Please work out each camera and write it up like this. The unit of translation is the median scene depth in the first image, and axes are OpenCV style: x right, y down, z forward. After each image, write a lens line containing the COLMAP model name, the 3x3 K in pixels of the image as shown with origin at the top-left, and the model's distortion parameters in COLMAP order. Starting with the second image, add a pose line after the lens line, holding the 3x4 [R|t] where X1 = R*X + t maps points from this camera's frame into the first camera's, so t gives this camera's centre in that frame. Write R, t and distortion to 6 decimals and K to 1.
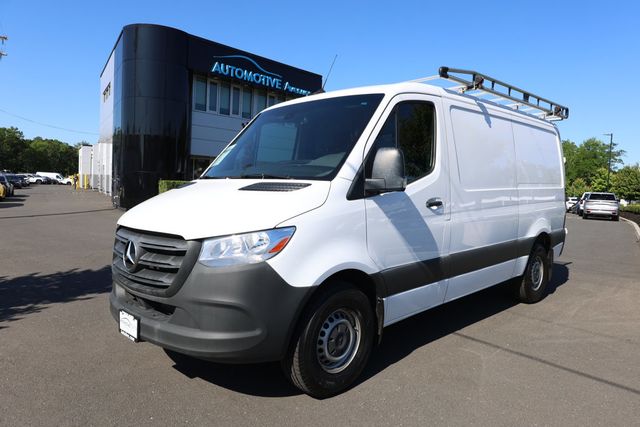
lens RADIAL K [[440.8, 0, 320.0], [0, 440.8, 213.5], [0, 0, 1]] dist [-0.000573, -0.002654]
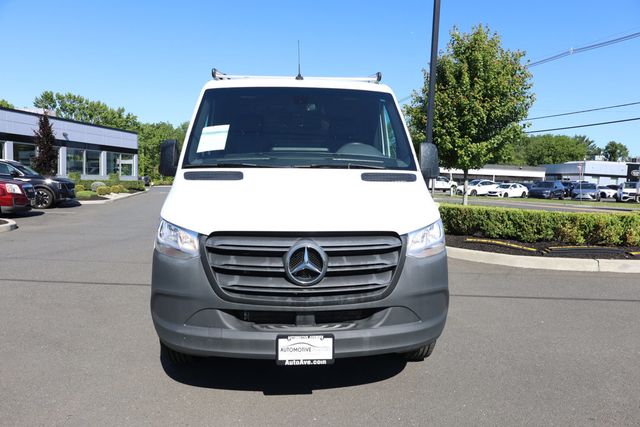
lens RADIAL K [[440.8, 0, 320.0], [0, 440.8, 213.5], [0, 0, 1]] dist [-0.000573, -0.002654]
pose [[0.643468, -0.102271, 0.758610, -1.059887], [0.066111, 0.994757, 0.078031, -0.068692], [-0.762613, -0.000058, 0.646855, 0.463203]]
